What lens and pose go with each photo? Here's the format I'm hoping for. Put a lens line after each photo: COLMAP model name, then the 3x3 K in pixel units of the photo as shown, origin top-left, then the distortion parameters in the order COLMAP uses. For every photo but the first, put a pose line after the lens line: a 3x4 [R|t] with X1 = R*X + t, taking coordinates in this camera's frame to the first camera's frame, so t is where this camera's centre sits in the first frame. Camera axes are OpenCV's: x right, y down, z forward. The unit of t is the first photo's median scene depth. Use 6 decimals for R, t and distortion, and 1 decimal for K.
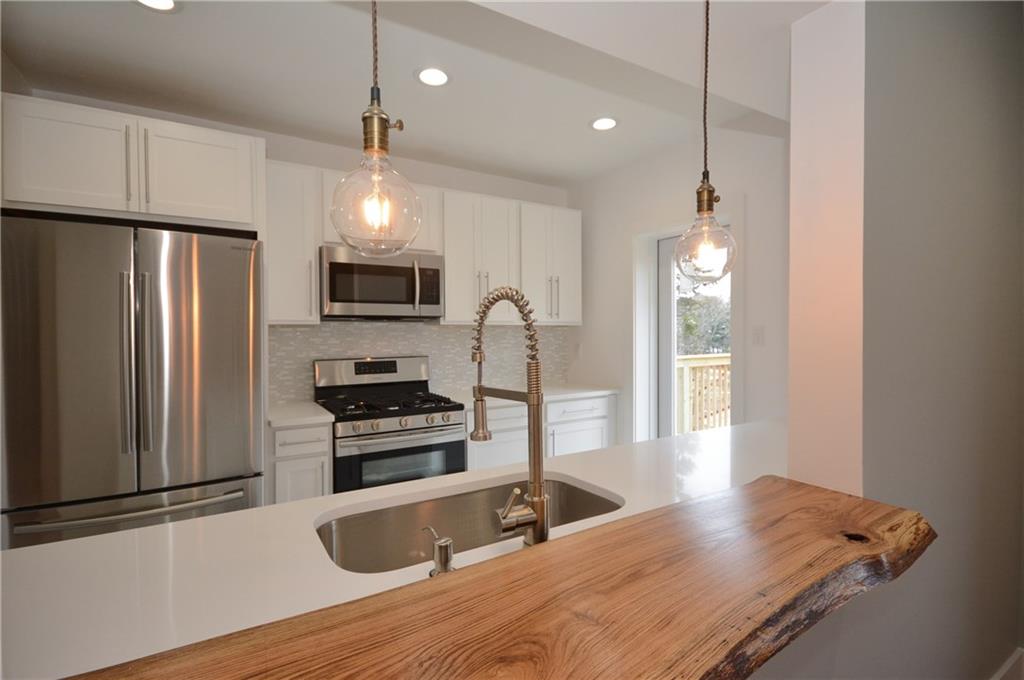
lens RADIAL K [[482.6, 0, 512.0], [0, 482.6, 340.0], [0, 0, 1]] dist [0.000300, 0.000133]
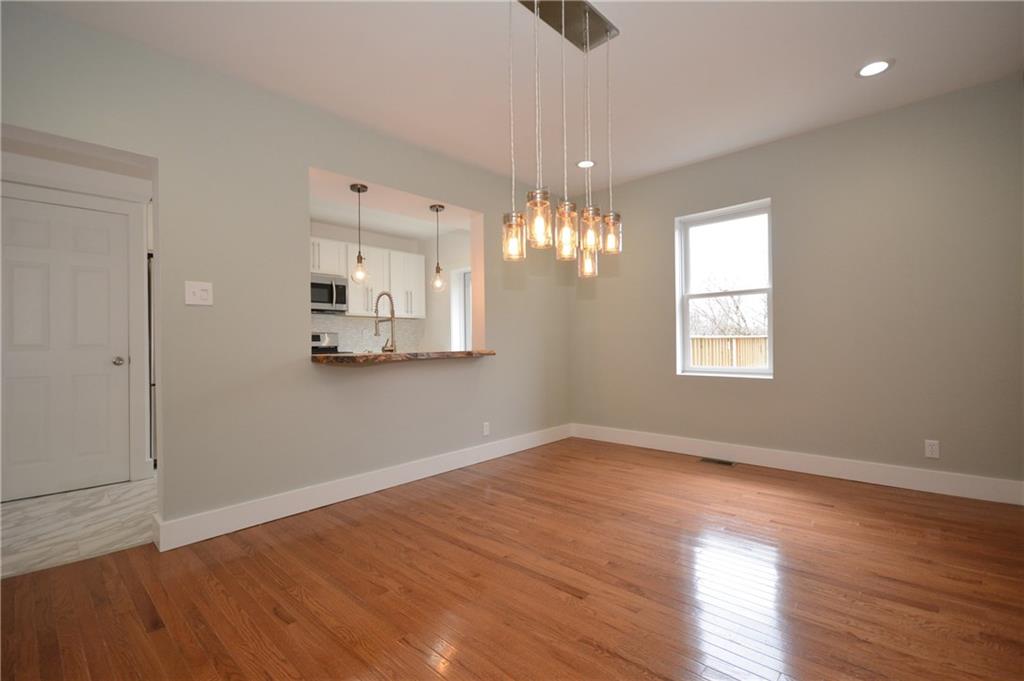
lens RADIAL K [[451.8, 0, 512.0], [0, 451.8, 340.5], [0, 0, 1]] dist [-0.000374, -0.000075]
pose [[0.961669, -0.006503, 0.274137, -0.011269], [0.015210, 0.999445, -0.029646, 0.148462], [-0.273792, 0.032679, 0.961233, -0.991173]]
